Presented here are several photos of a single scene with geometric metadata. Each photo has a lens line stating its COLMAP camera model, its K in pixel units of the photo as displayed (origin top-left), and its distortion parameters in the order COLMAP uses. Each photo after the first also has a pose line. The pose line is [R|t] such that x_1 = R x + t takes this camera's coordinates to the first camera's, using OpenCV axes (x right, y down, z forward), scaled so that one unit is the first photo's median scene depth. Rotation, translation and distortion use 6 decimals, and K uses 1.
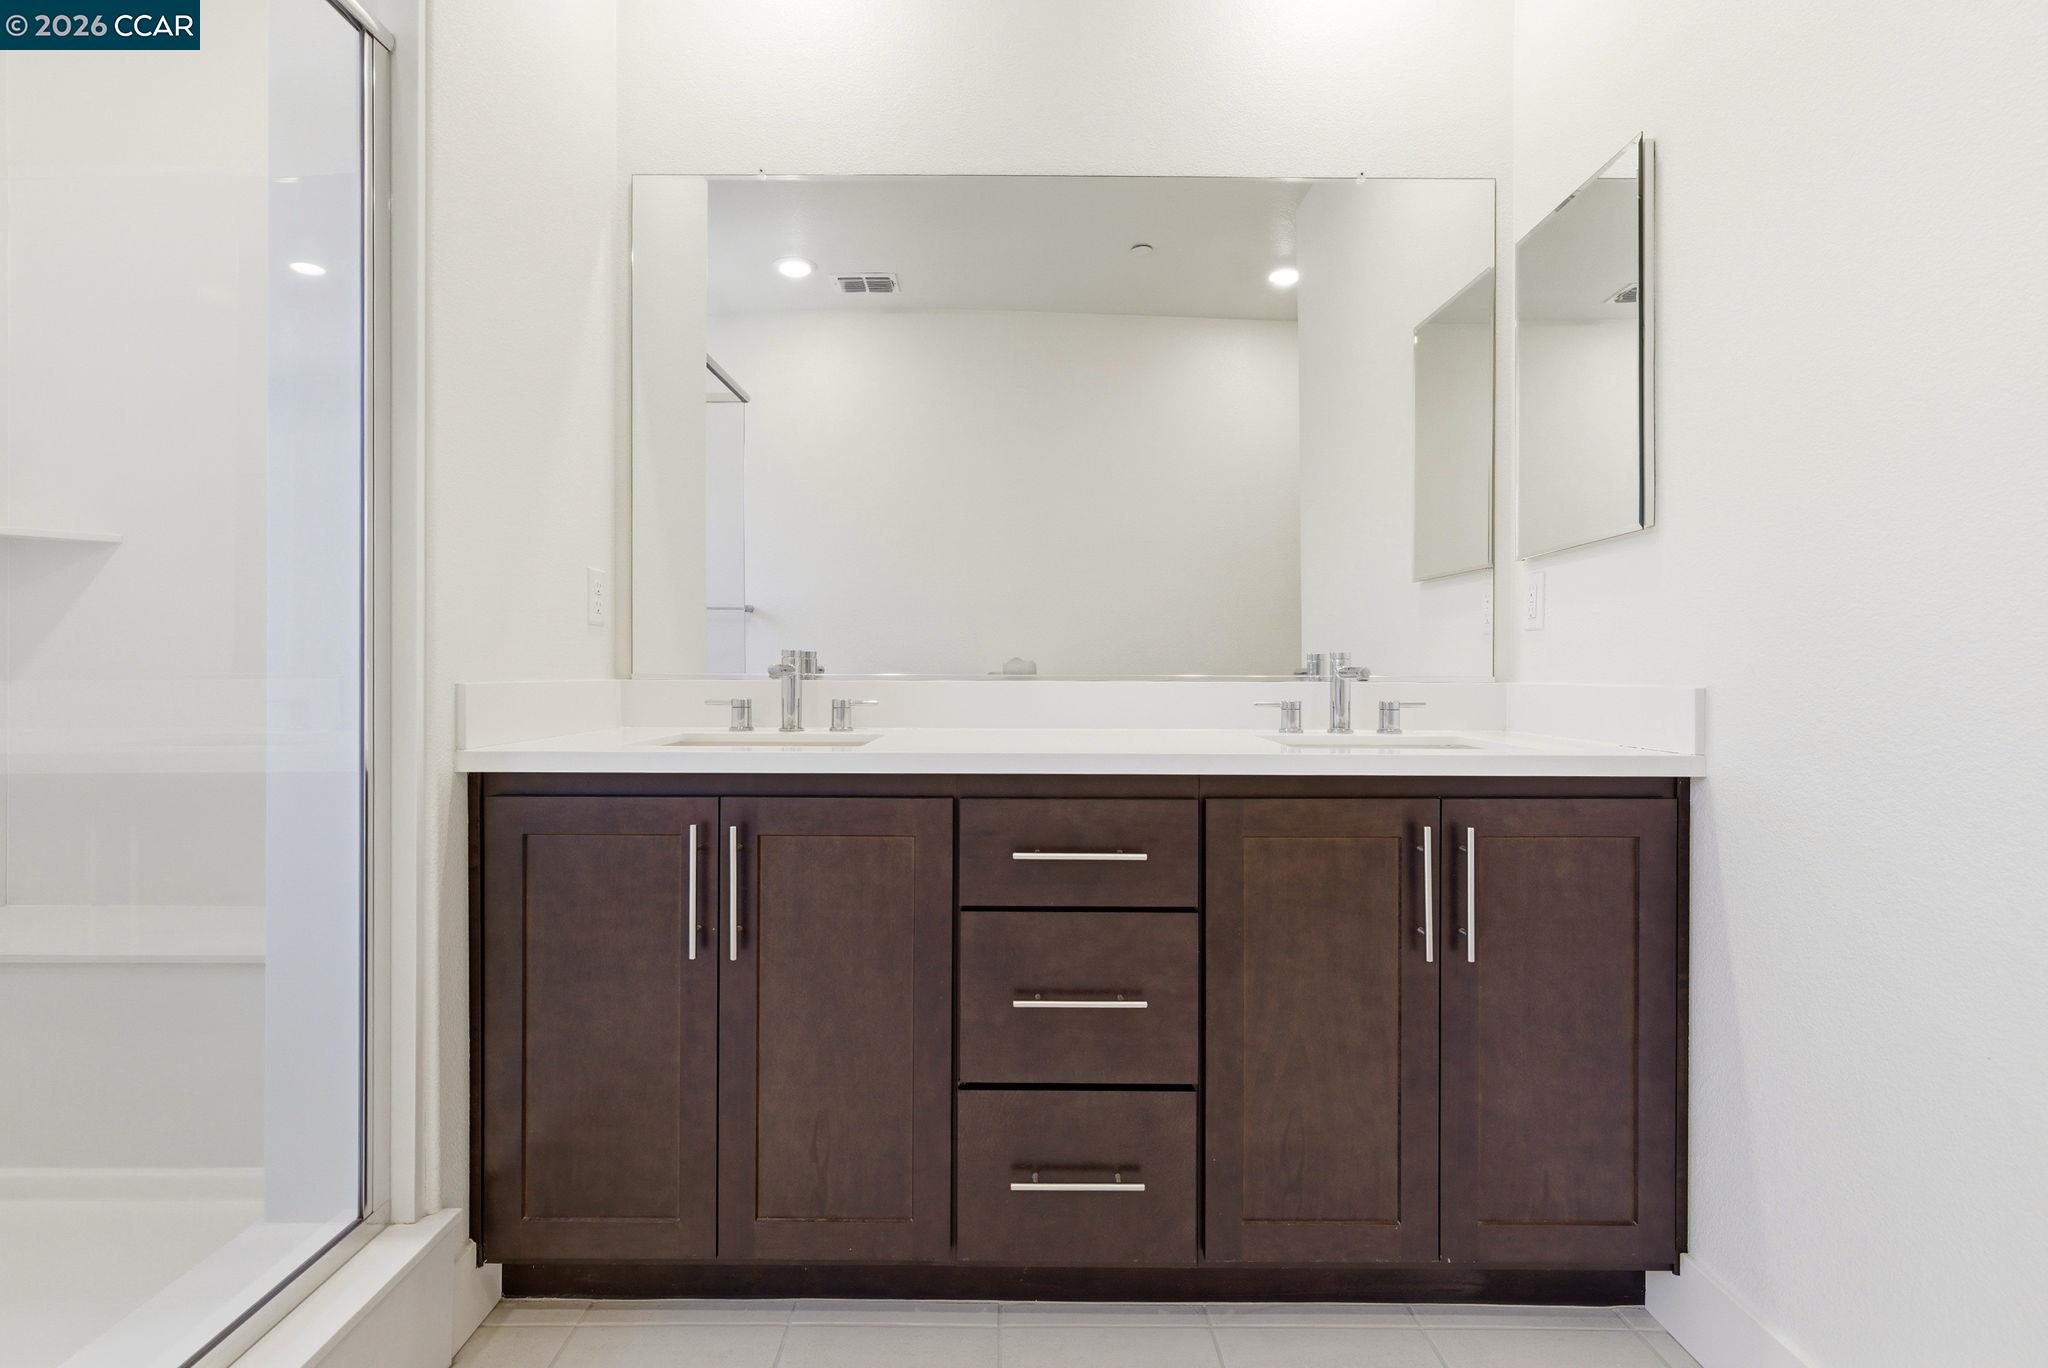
lens RADIAL K [[962.4, 0, 1020.2], [0, 962.4, 673.4], [0, 0, 1]] dist [-0.001135, 0.000165]
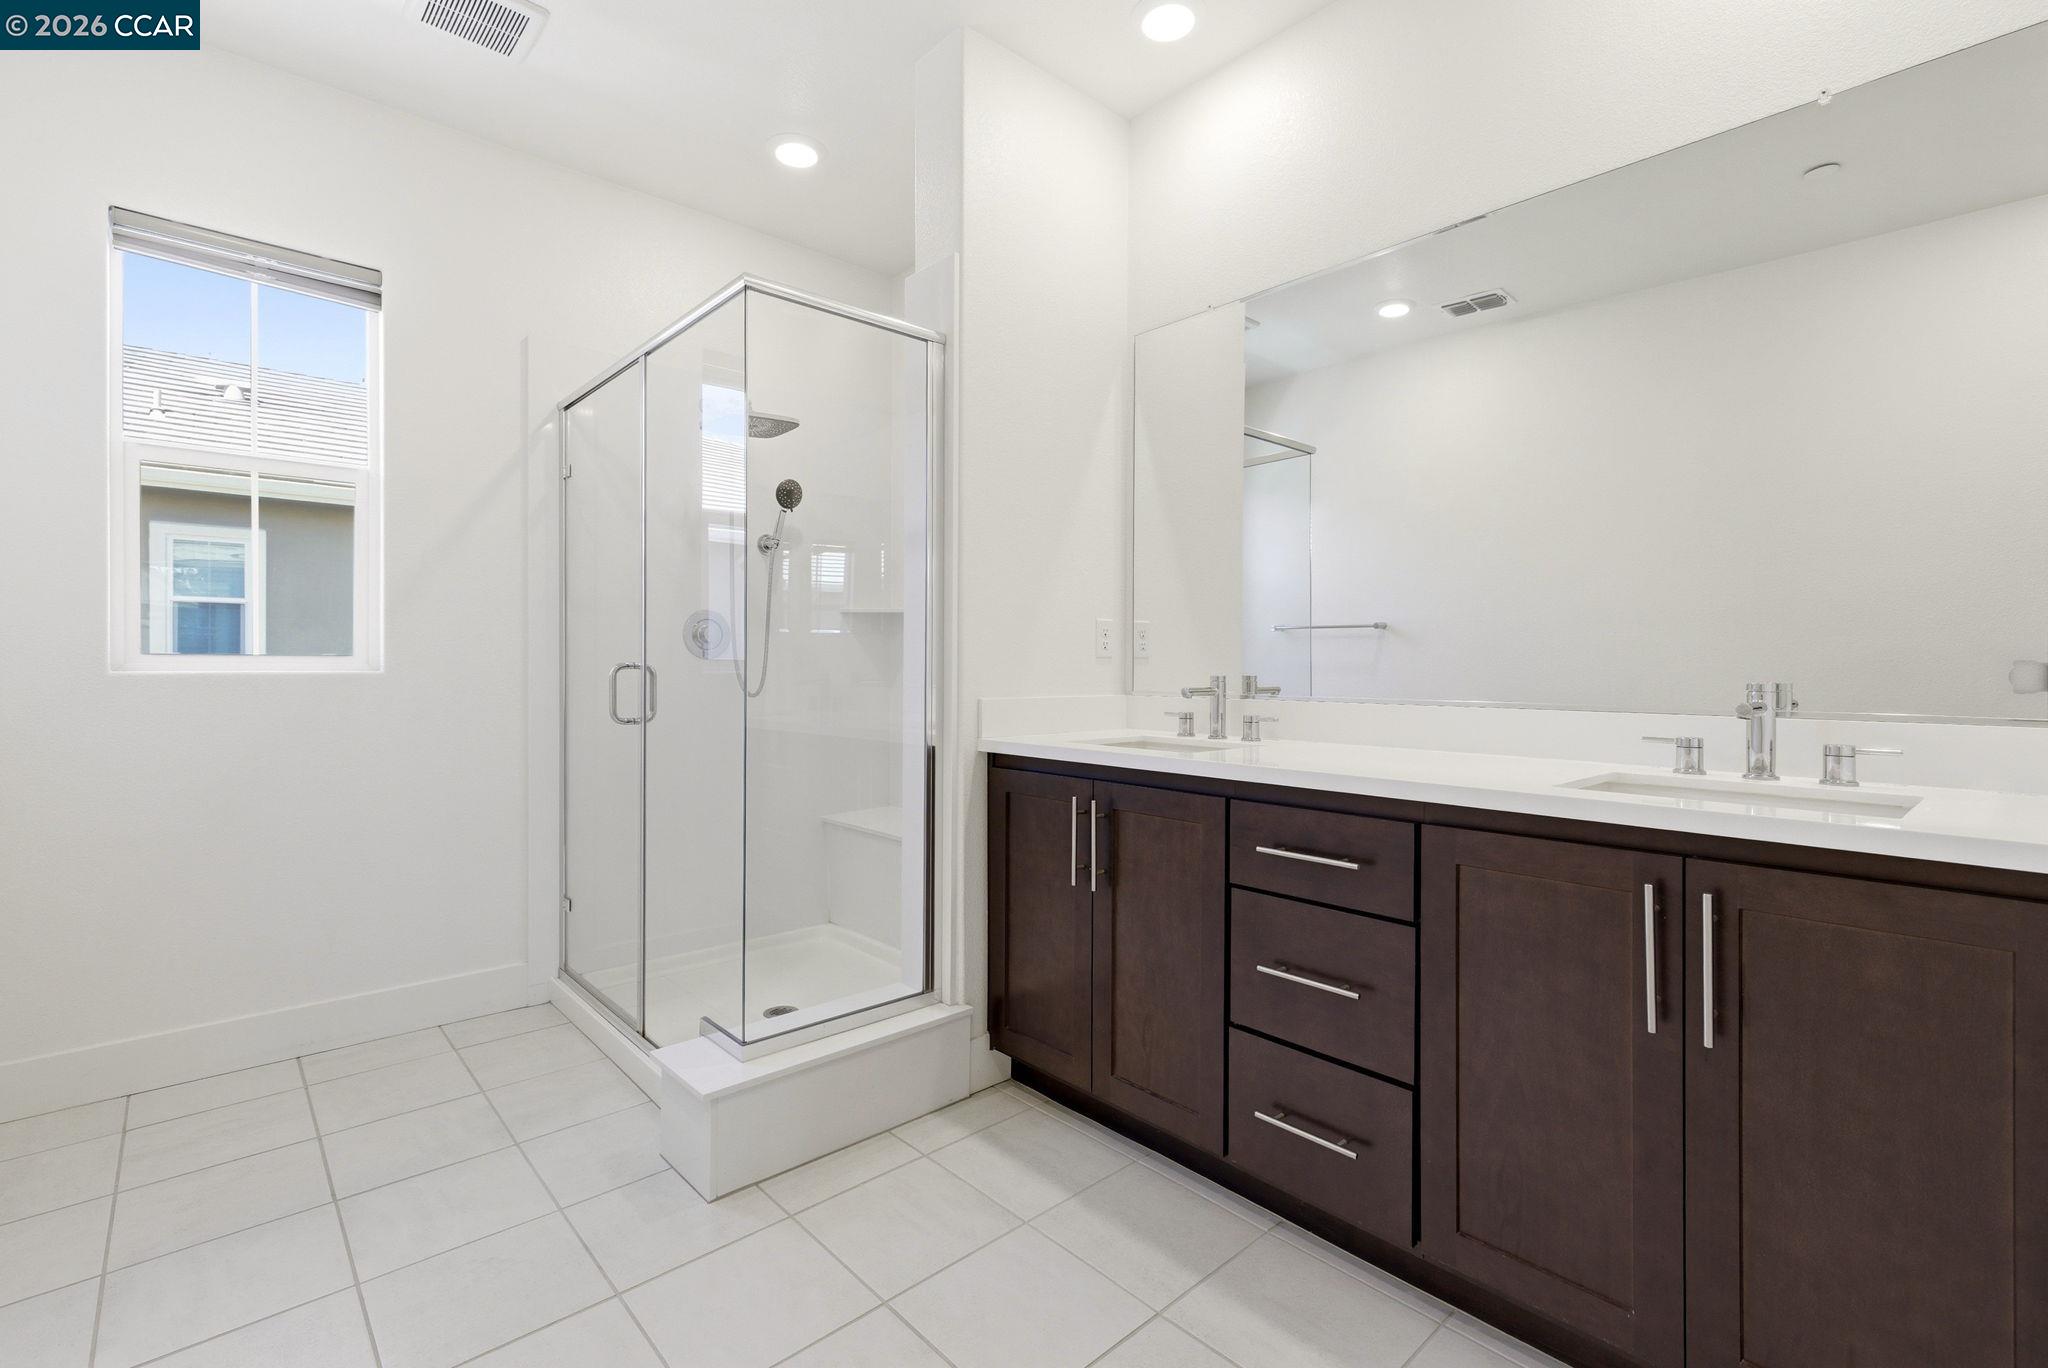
lens RADIAL K [[897.8, 0, 1002.9], [0, 897.8, 667.7], [0, 0, 1]] dist [0.002324, 0.000020]
pose [[0.669492, -0.000605, -0.742819, 0.622134], [-0.004053, 0.999982, -0.004468, -0.038038], [0.742809, 0.006001, 0.669477, -0.027186]]
